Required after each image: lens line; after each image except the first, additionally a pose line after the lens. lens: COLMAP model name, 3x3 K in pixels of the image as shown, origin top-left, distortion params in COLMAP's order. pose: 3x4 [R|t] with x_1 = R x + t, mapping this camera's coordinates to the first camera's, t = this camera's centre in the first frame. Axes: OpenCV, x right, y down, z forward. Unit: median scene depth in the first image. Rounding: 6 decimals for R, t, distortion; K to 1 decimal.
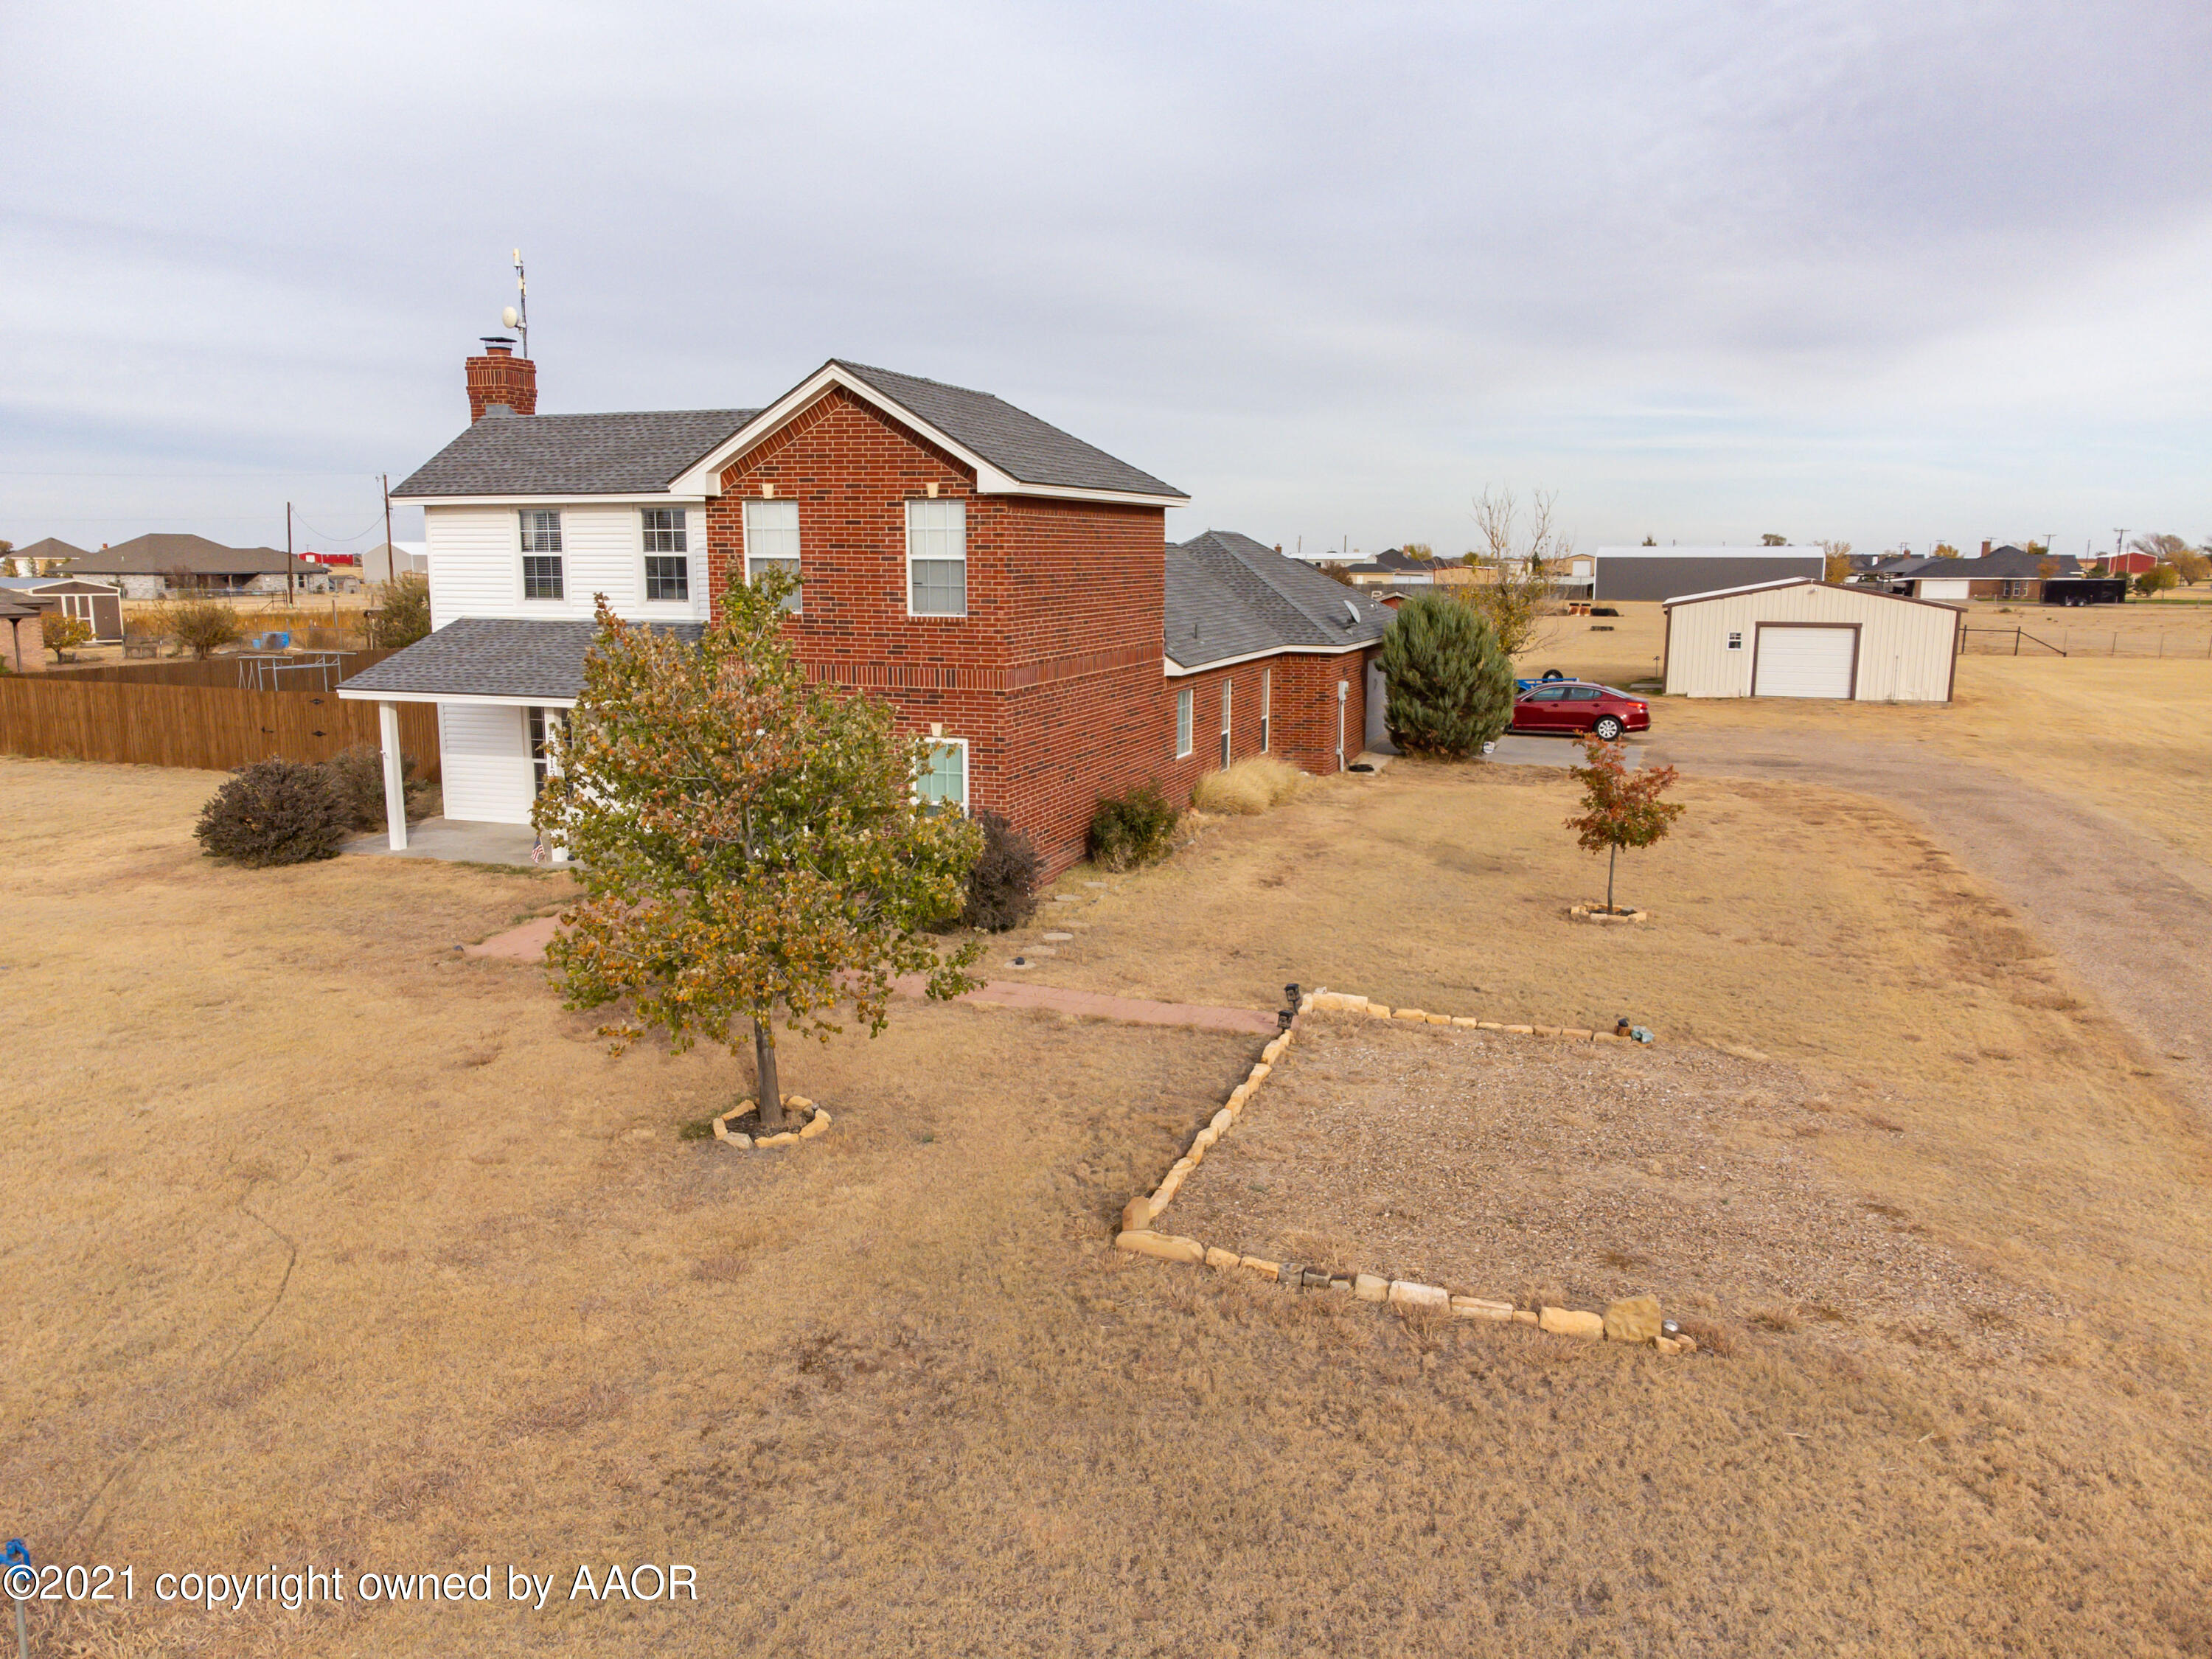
lens RADIAL K [[1658.1, 0, 1111.8], [0, 1658.1, 894.4], [0, 0, 1]] dist [0.016431, 0.001625]
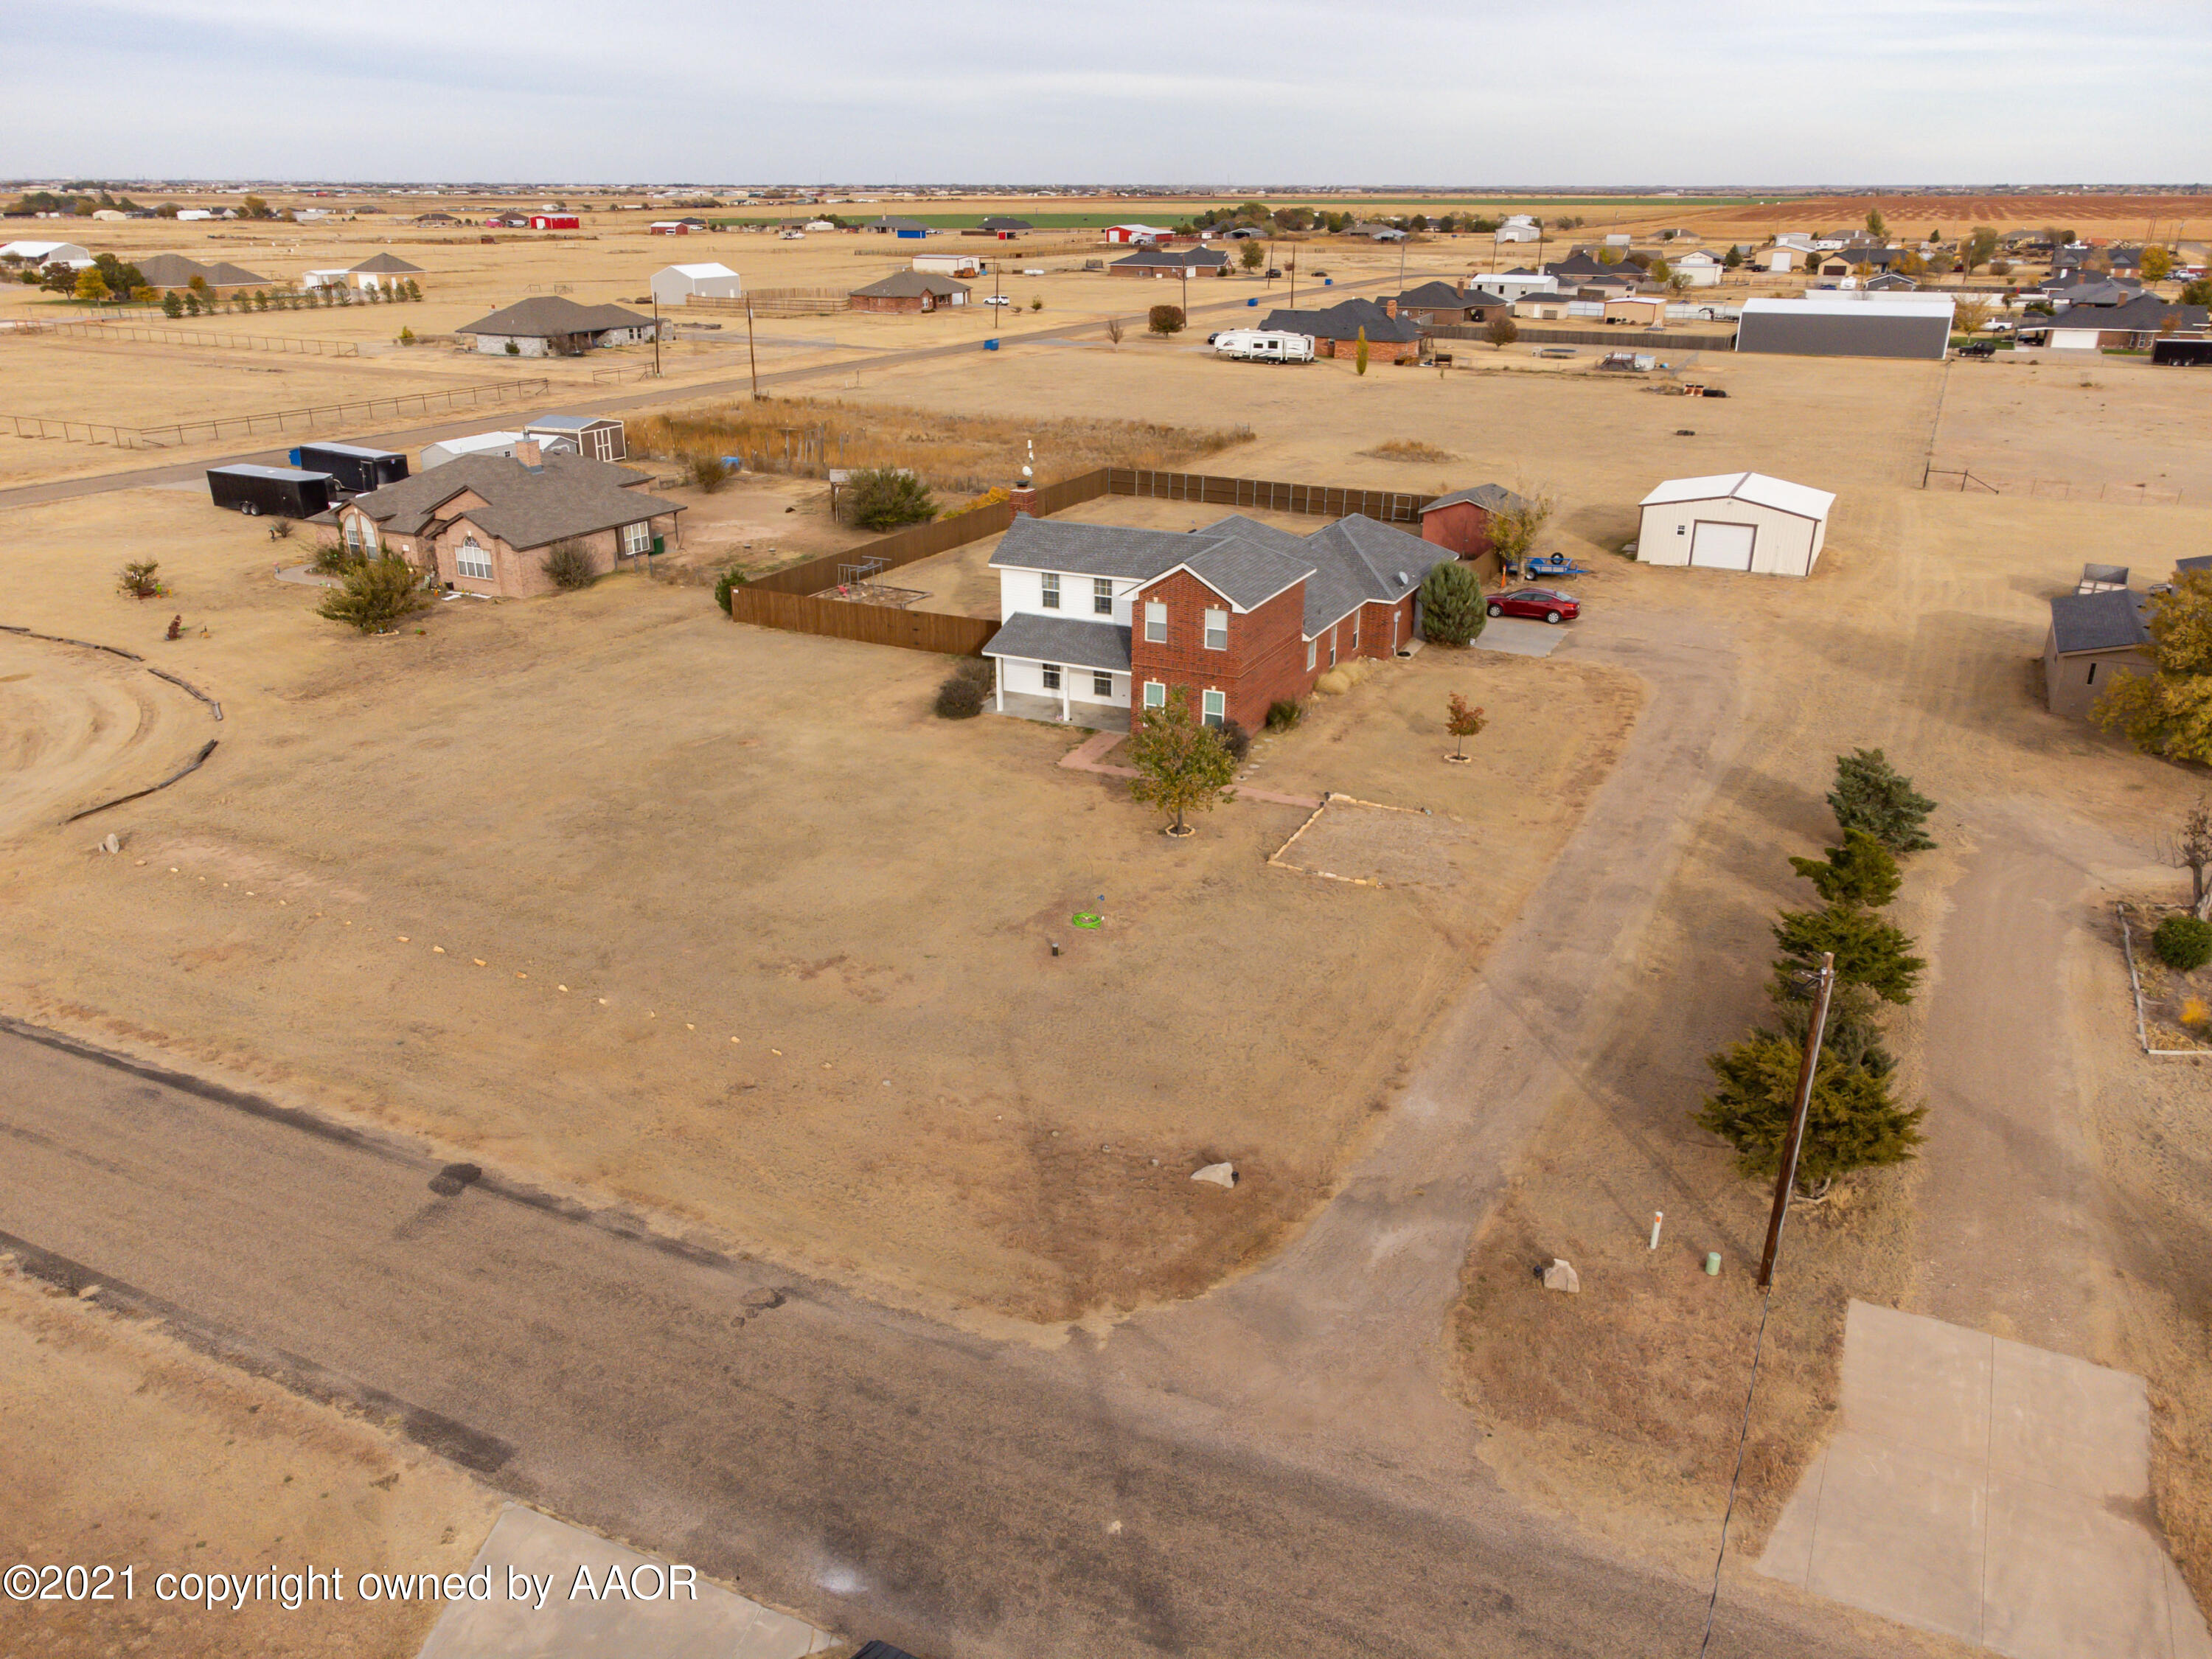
lens RADIAL K [[1654.0, 0, 1062.2], [0, 1654.0, 870.7], [0, 0, 1]] dist [-0.017768, 0.067723]
pose [[0.989636, 0.040085, -0.137894, 0.034461], [-0.013115, 0.981467, 0.191181, -0.294191], [0.143002, -0.187391, 0.971821, -1.633110]]
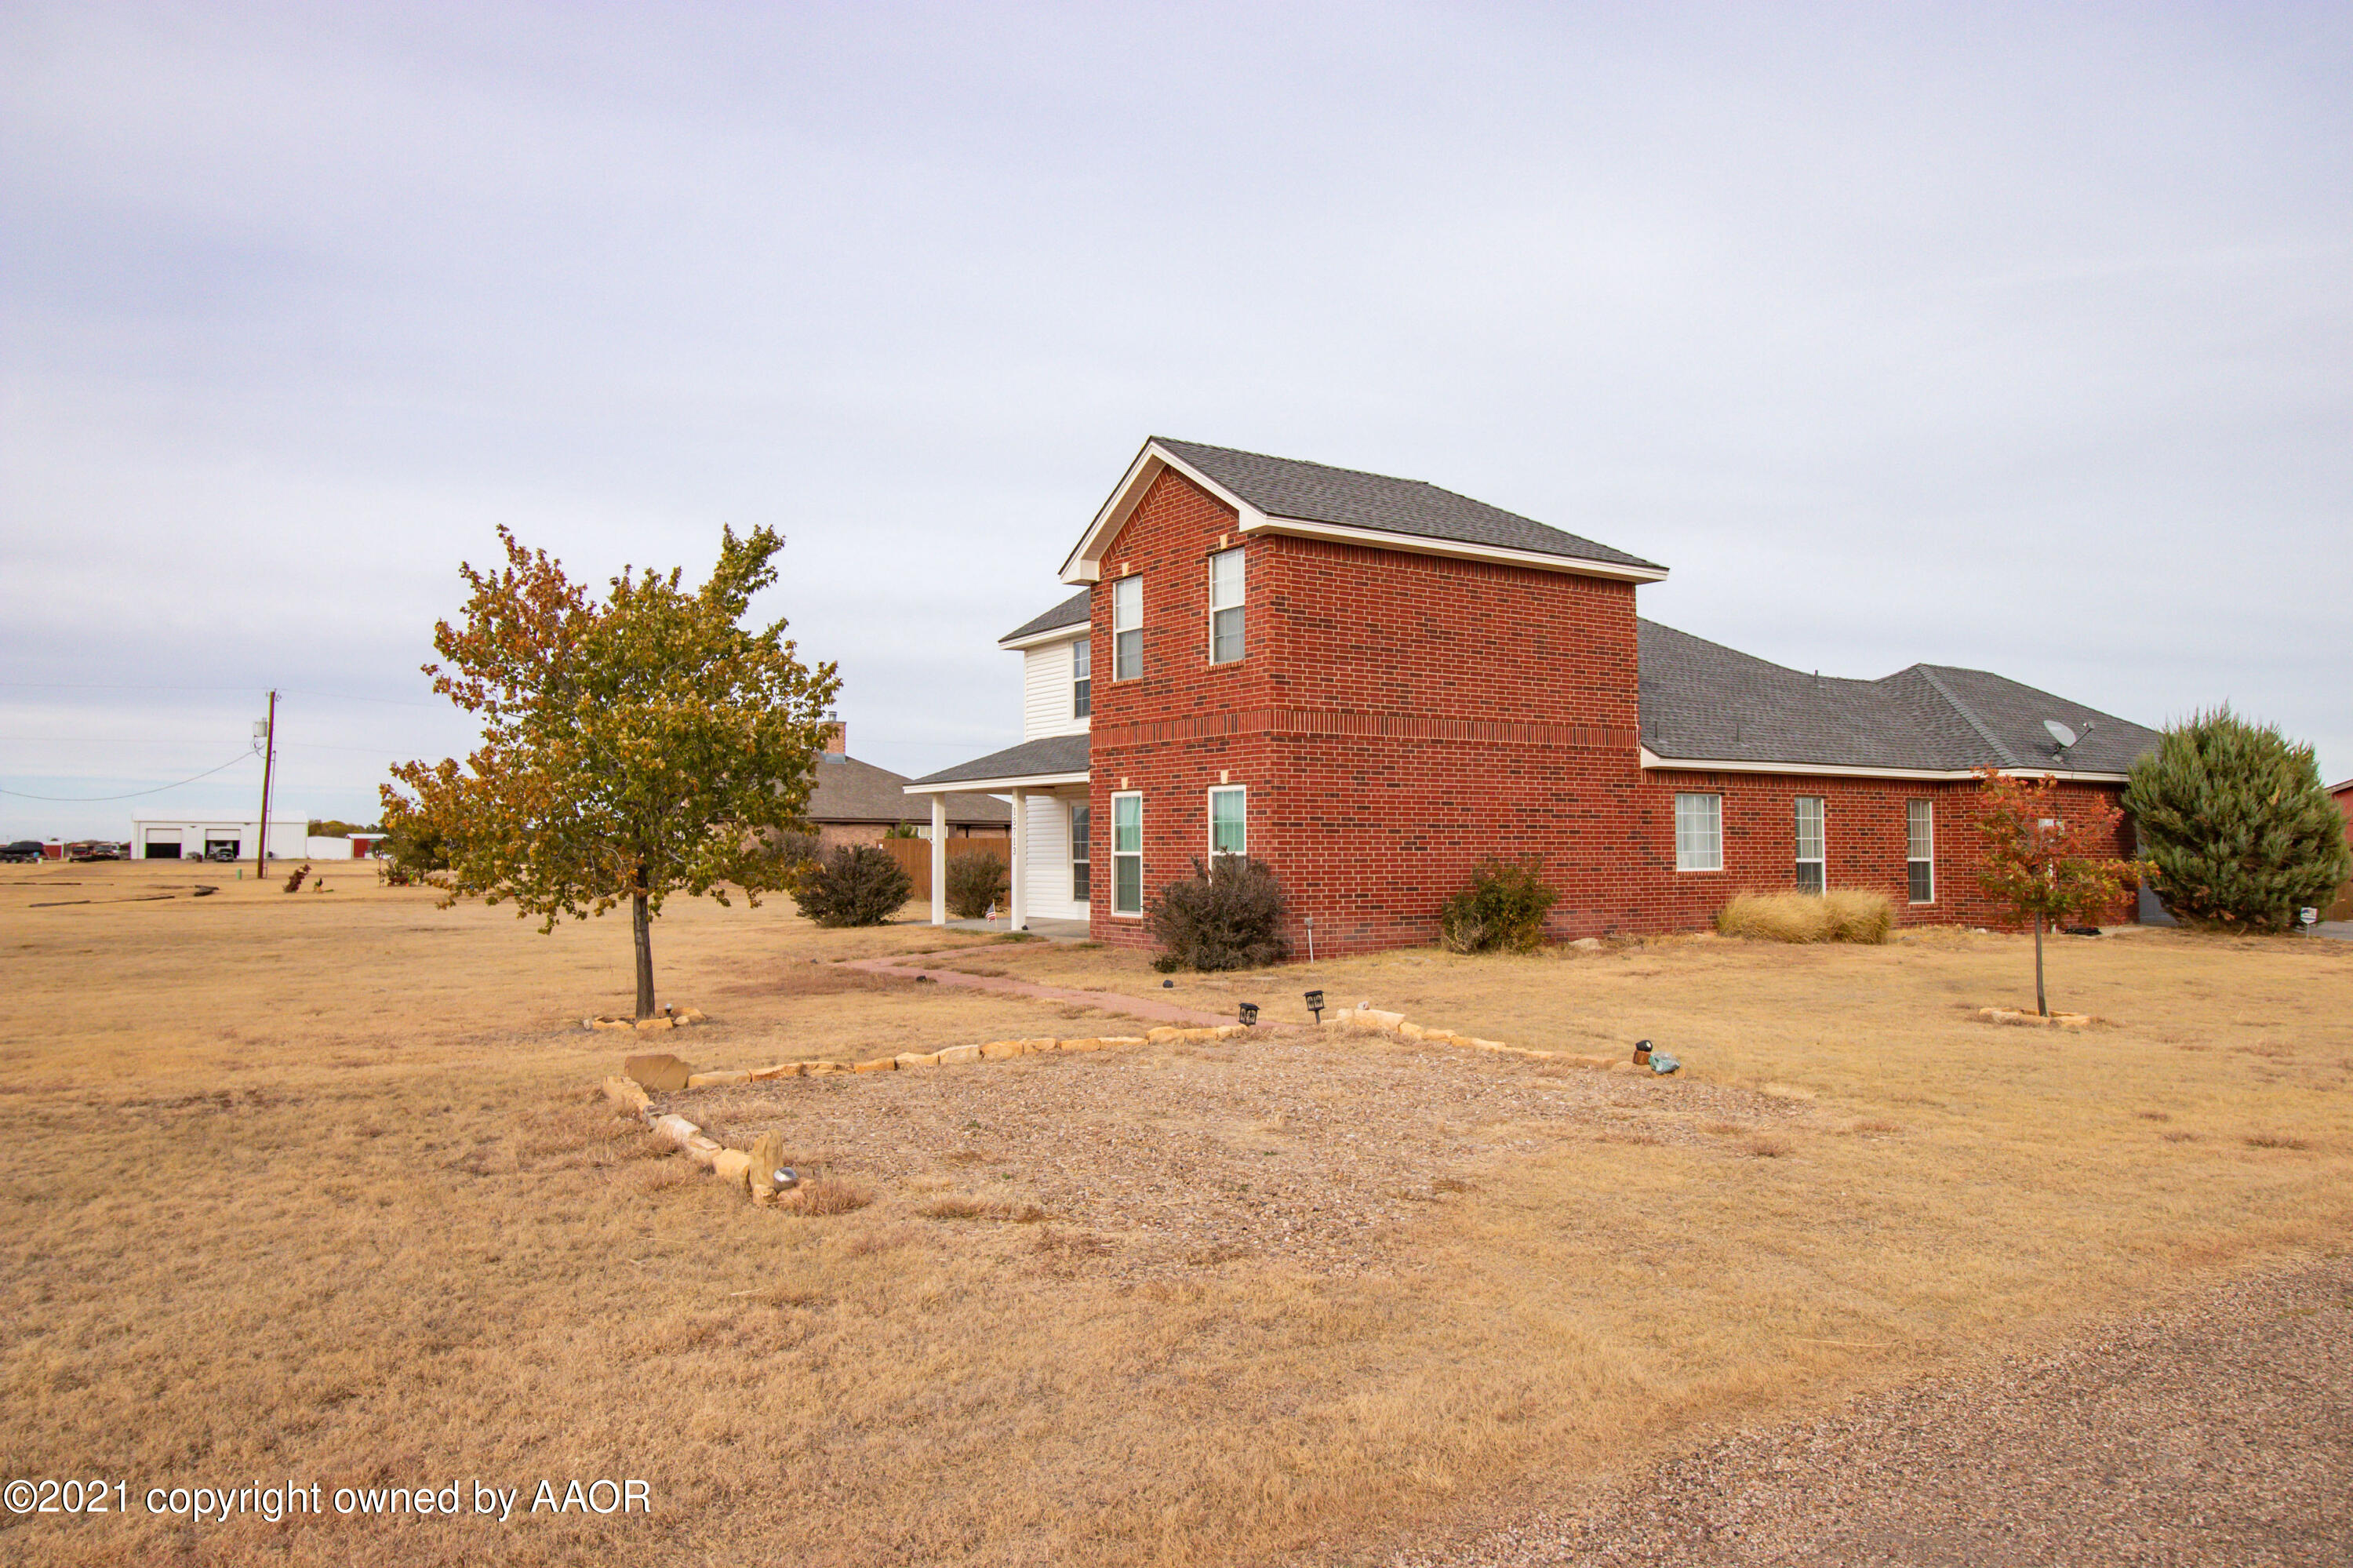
lens RADIAL K [[1579.0, 0, 1123.7], [0, 1579.0, 798.7], [0, 0, 1]] dist [0.004822, 0.001318]
pose [[0.788018, -0.024130, -0.615179, 0.375860], [-0.121697, 0.973410, -0.194070, 0.090475], [0.603504, 0.227796, 0.764128, 0.228857]]
